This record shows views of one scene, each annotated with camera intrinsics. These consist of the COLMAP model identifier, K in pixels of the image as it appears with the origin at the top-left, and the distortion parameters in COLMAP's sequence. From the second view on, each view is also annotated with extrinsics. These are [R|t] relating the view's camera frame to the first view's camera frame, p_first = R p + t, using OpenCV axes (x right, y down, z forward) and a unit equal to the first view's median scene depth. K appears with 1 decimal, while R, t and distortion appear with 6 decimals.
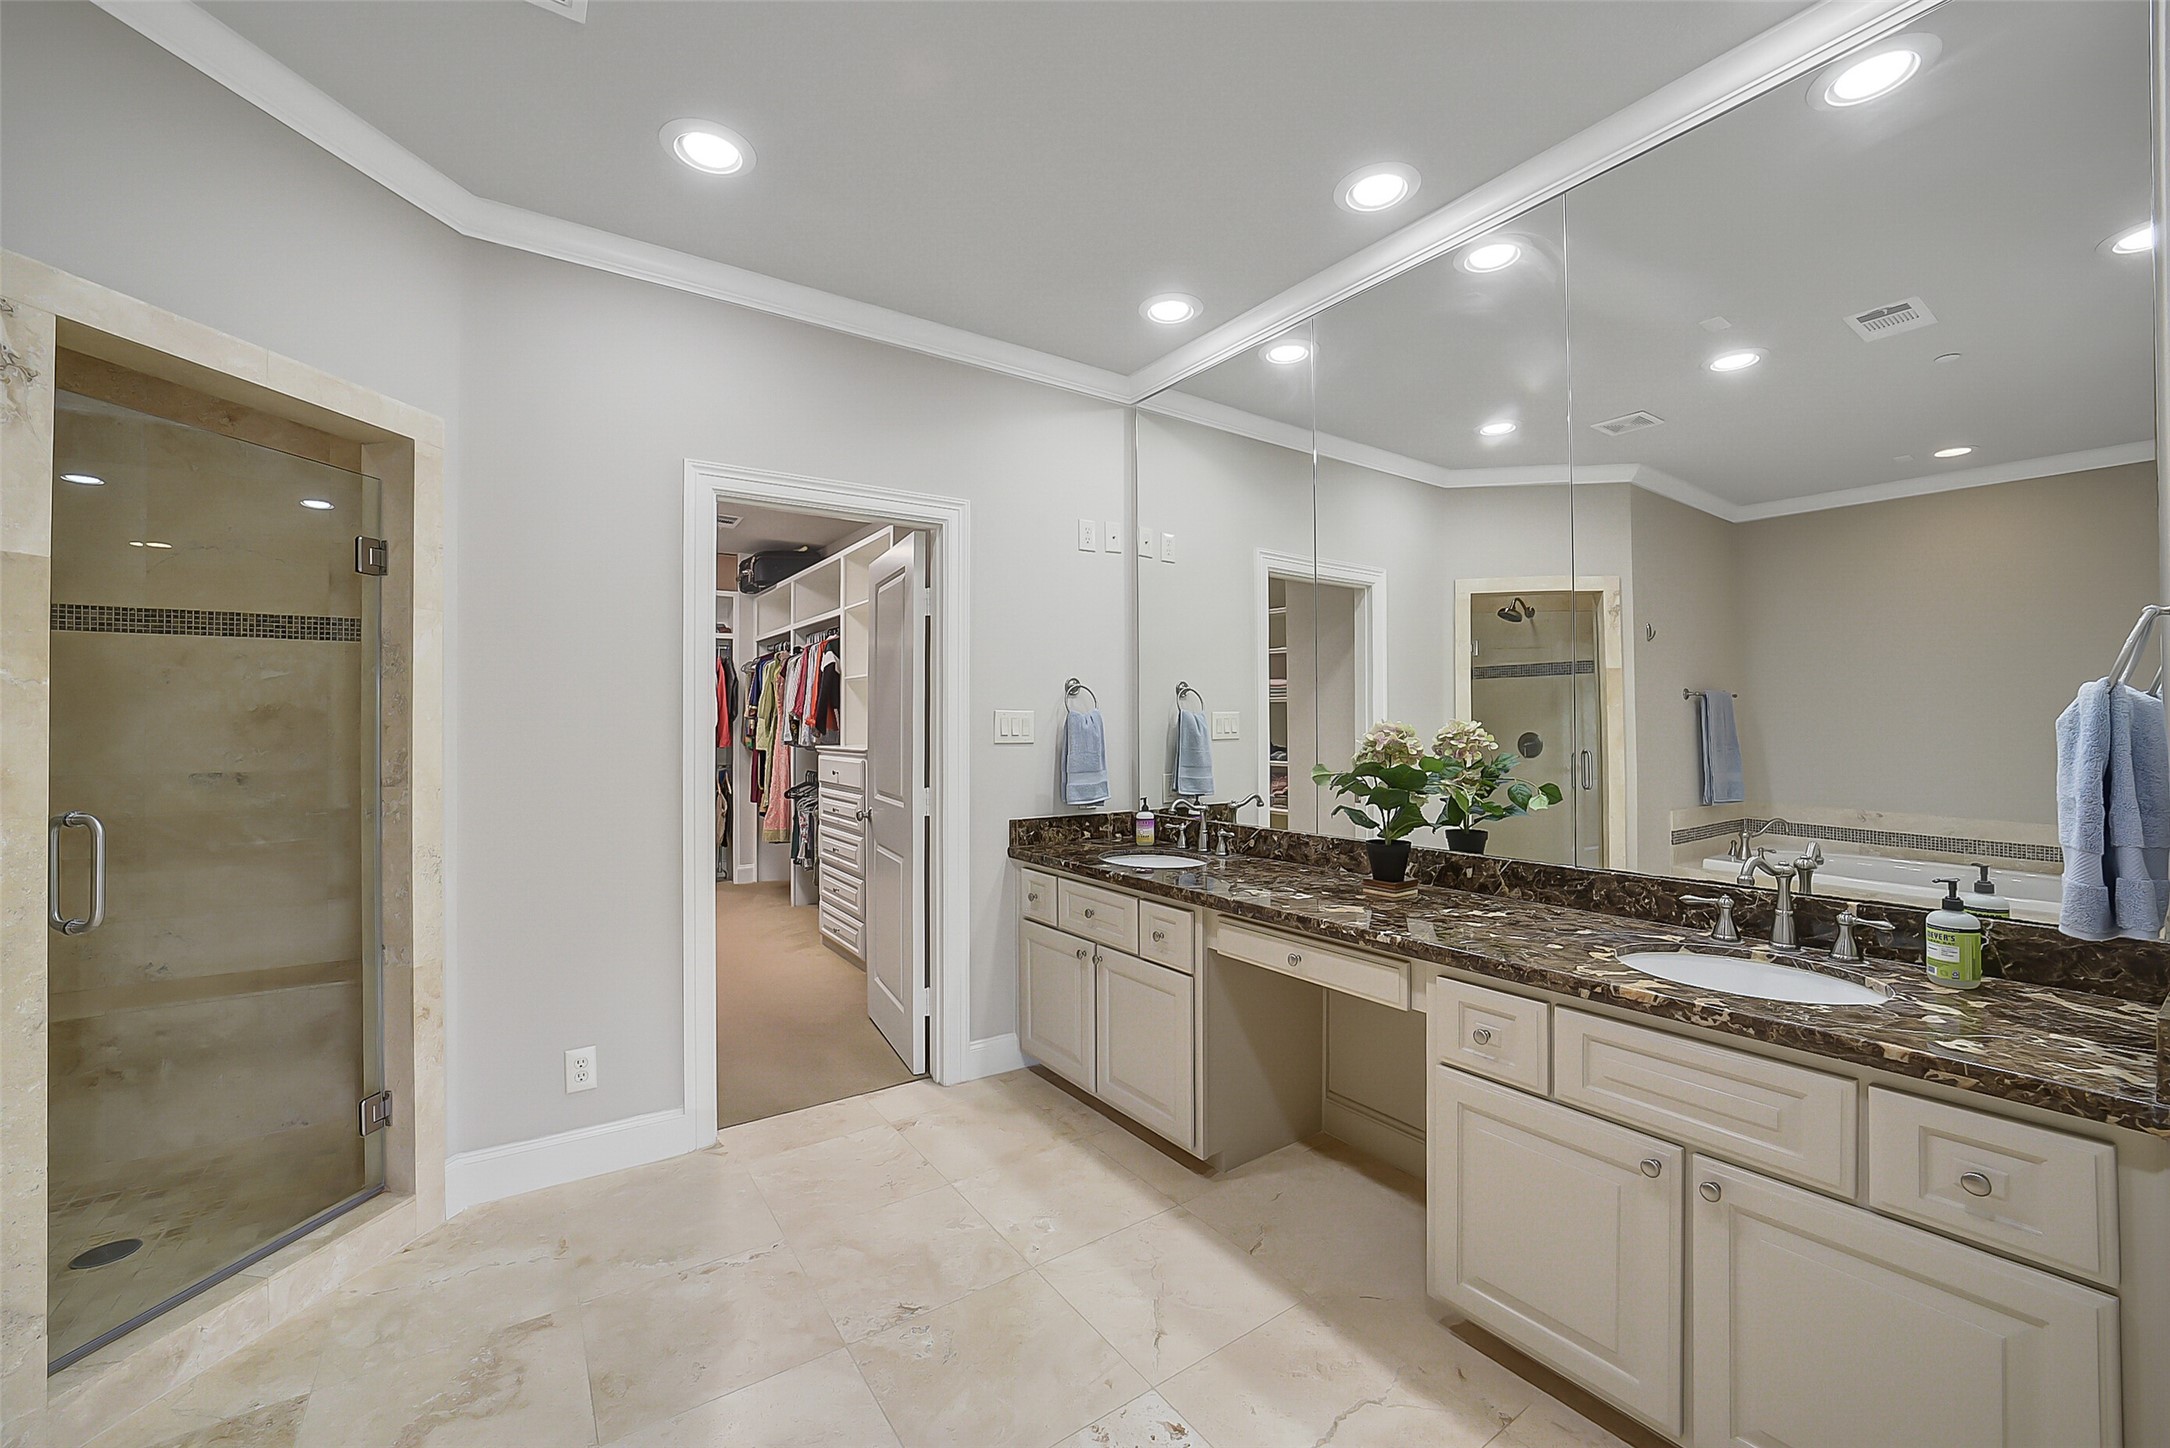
lens RADIAL K [[852.7, 0, 1091.6], [0, 852.7, 724.1], [0, 0, 1]] dist [-0.033164, 0.007268]
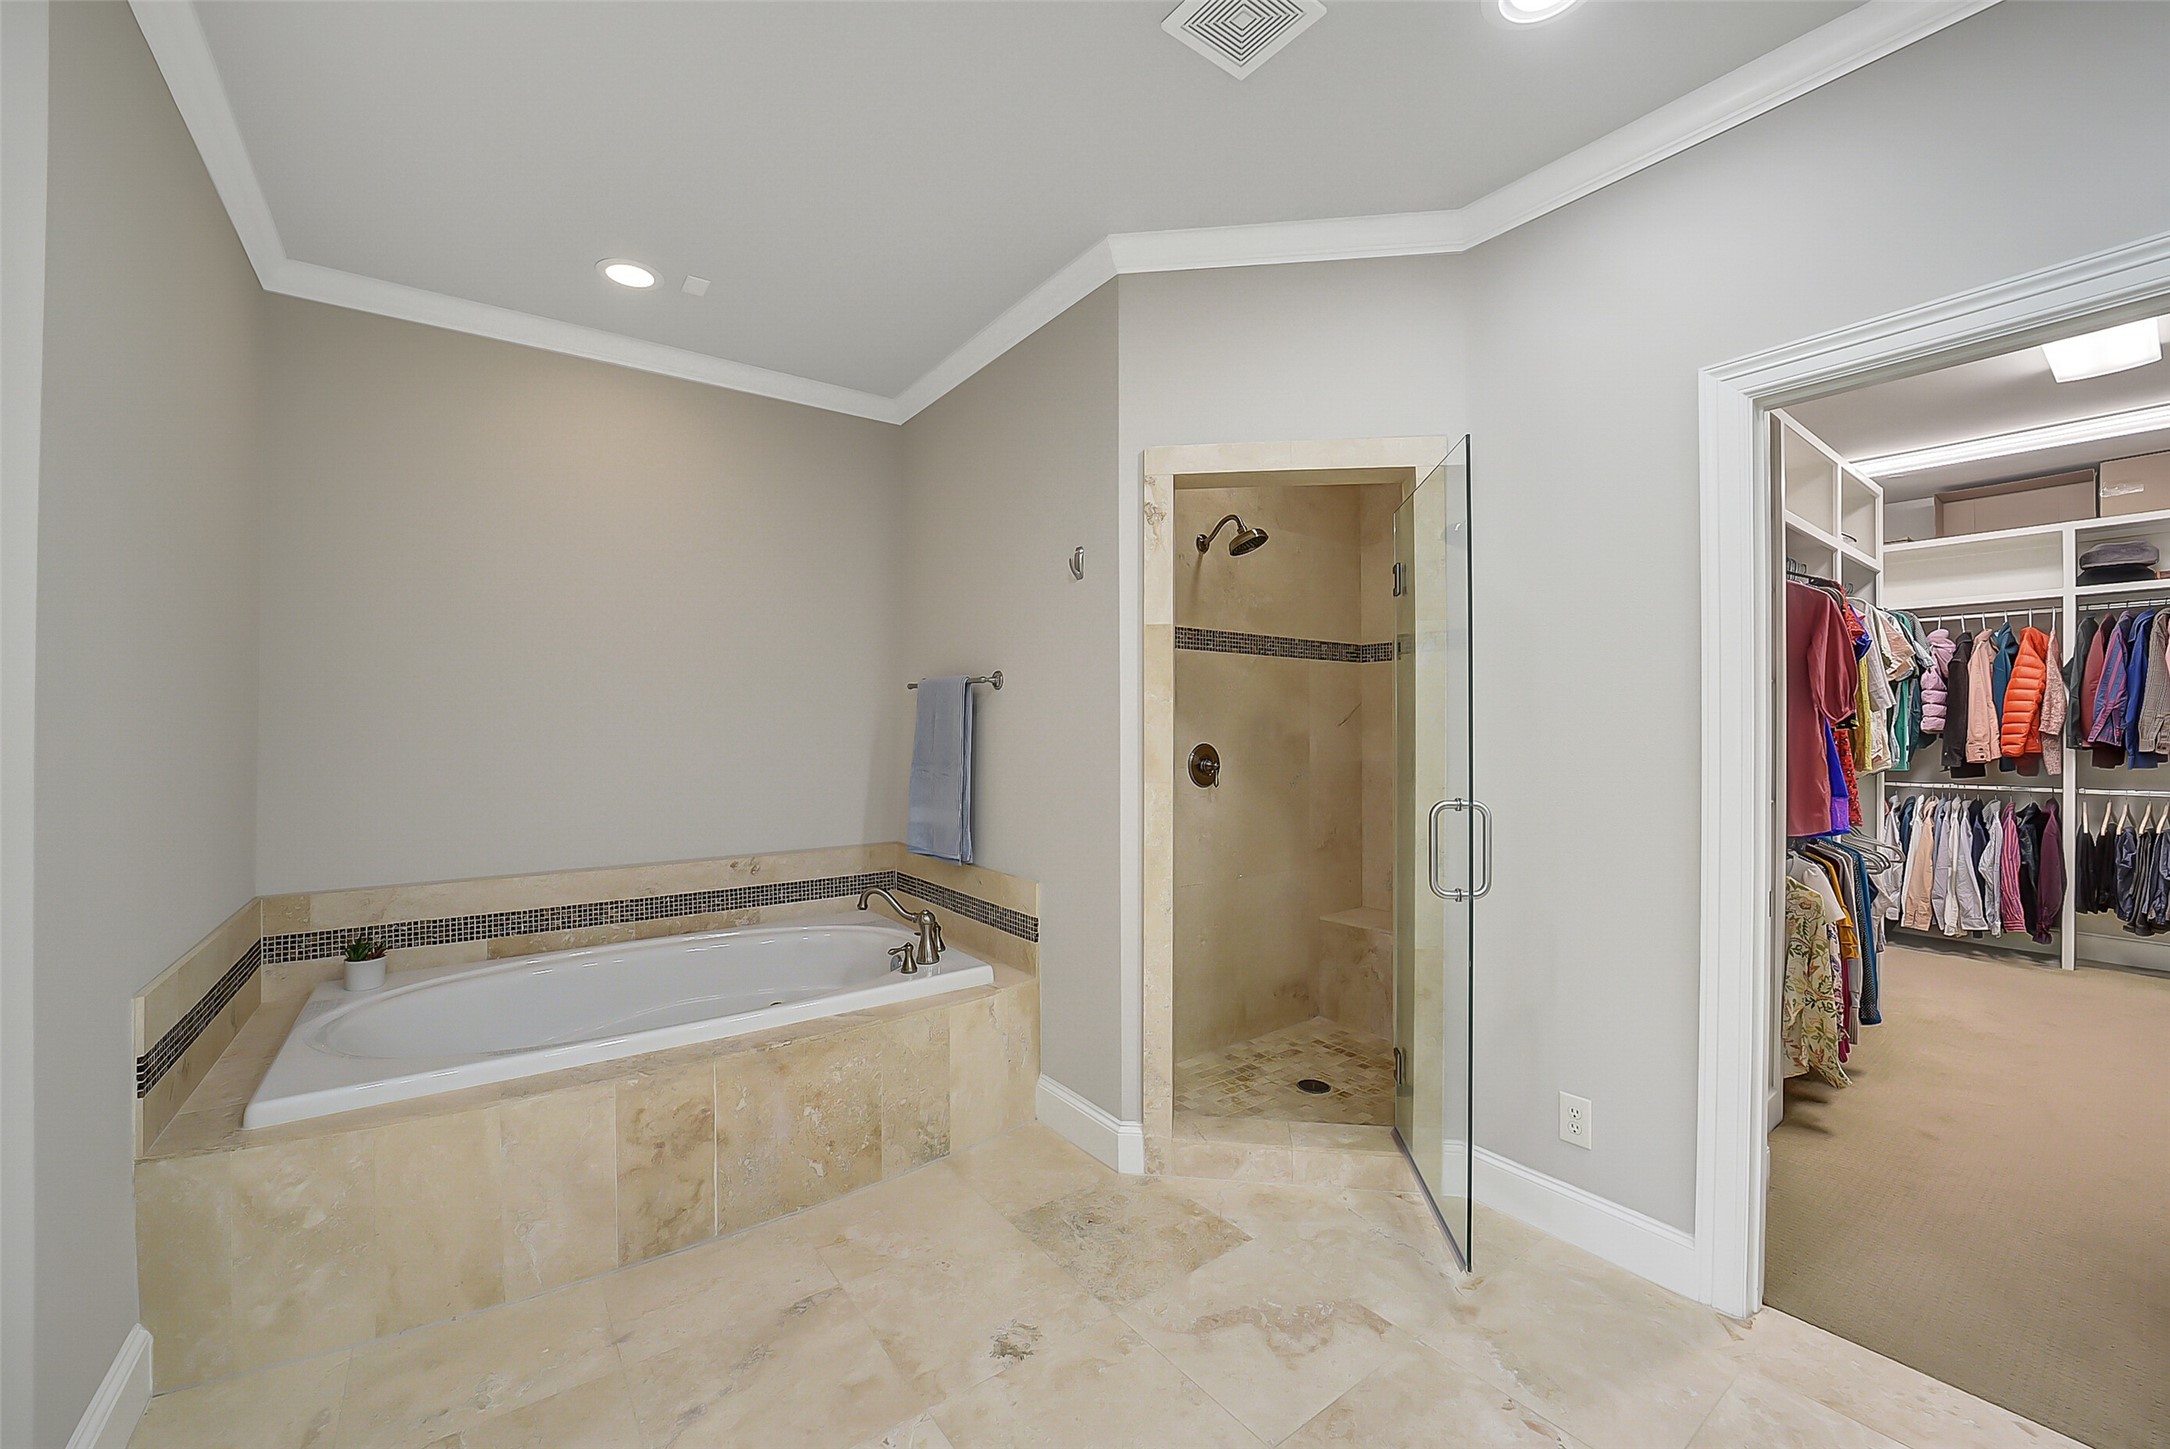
lens RADIAL K [[852.7, 0, 1091.6], [0, 852.7, 724.6], [0, 0, 1]] dist [-0.033164, 0.007268]
pose [[0.034897, -0.000594, -0.999391, 0.143941], [0.002512, 0.999997, -0.000506, -0.000846], [0.999388, -0.002493, 0.034898, 0.268378]]
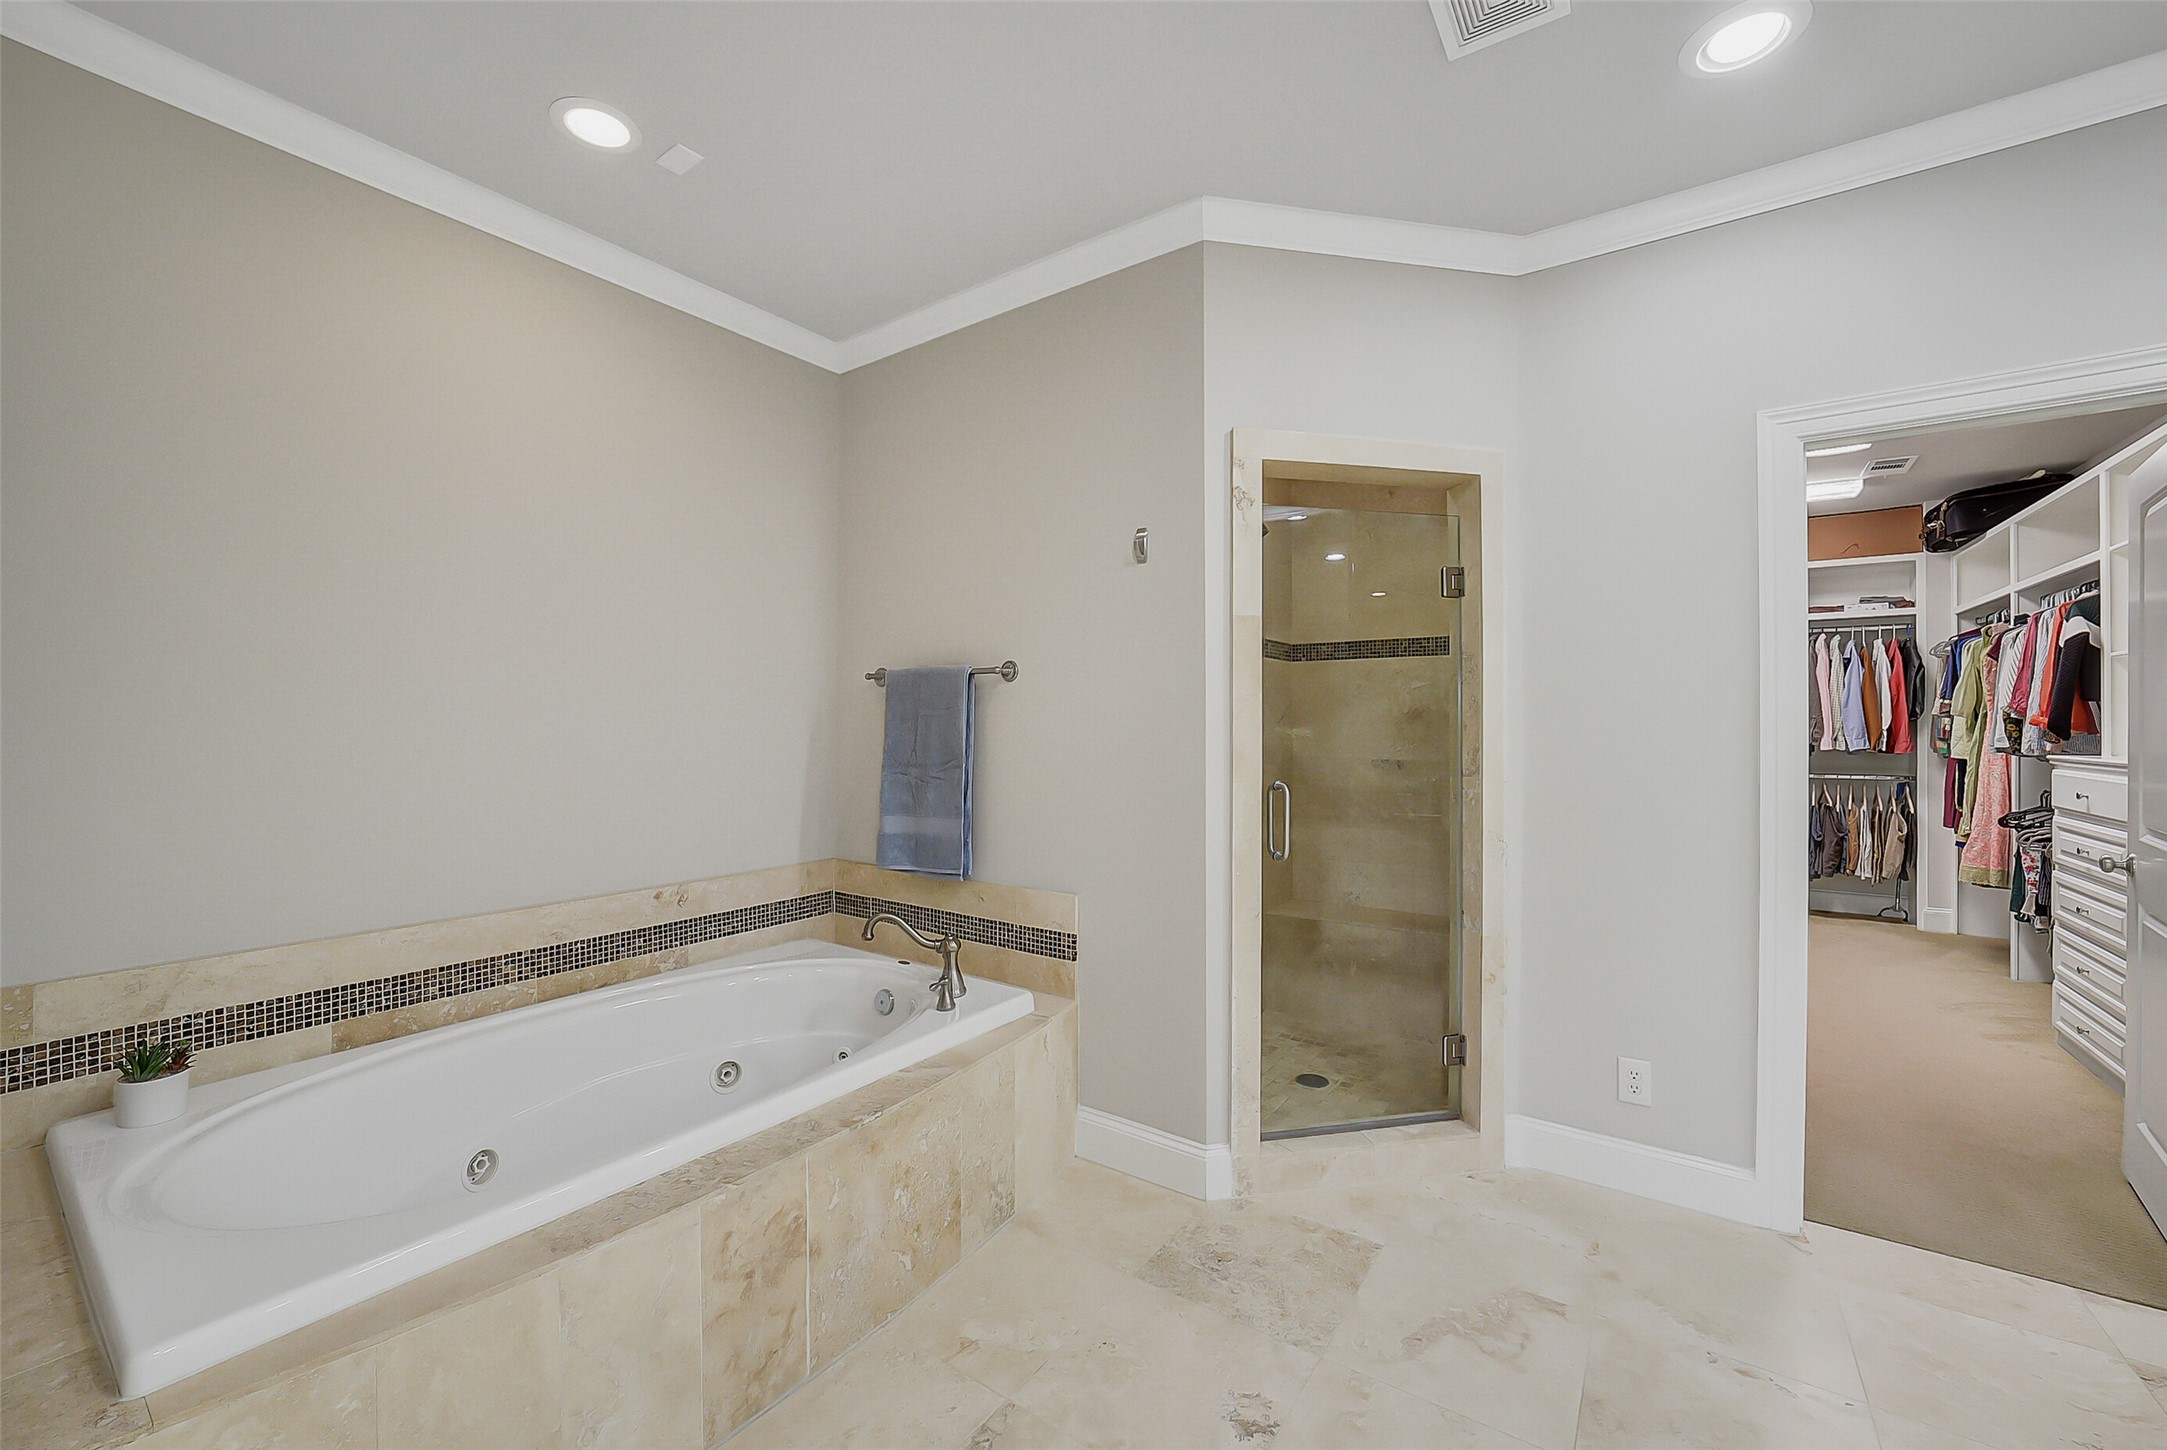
lens RADIAL K [[851.6, 0, 1090.1], [0, 851.6, 725.1], [0, 0, 1]] dist [-0.033164, 0.007268]
pose [[0.348023, 0.001724, -0.937484, 0.043147], [-0.000521, 0.999999, 0.001645, 0.000506], [0.937486, -0.000084, 0.348024, 0.045397]]
